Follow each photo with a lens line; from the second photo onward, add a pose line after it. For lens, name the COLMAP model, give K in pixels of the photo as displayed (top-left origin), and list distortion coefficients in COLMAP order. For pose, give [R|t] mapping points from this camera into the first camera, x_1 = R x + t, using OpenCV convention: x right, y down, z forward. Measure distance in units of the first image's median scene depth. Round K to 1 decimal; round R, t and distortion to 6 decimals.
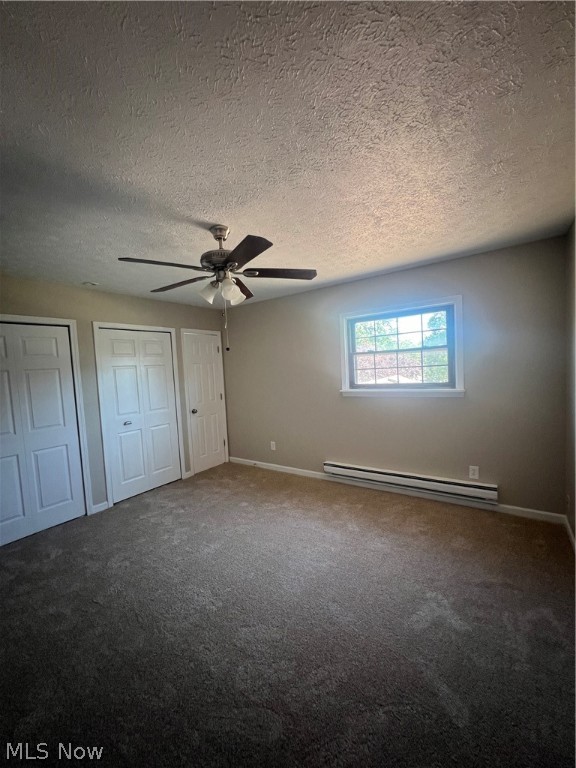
lens RADIAL K [[306.8, 0, 288.5], [0, 306.8, 382.4], [0, 0, 1]] dist [-0.007267, -0.000024]
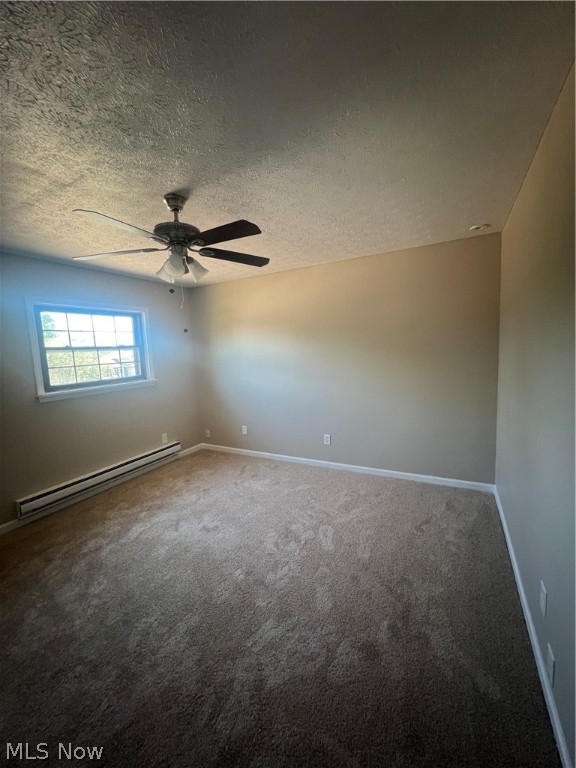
lens RADIAL K [[306.6, 0, 290.1], [0, 306.6, 384.5], [0, 0, 1]] dist [0.000712, 0.000038]
pose [[-0.109160, -0.058472, 0.992303, -0.720742], [0.110043, 0.991422, 0.070526, 0.015415], [-0.987914, 0.116894, -0.101789, 0.486887]]
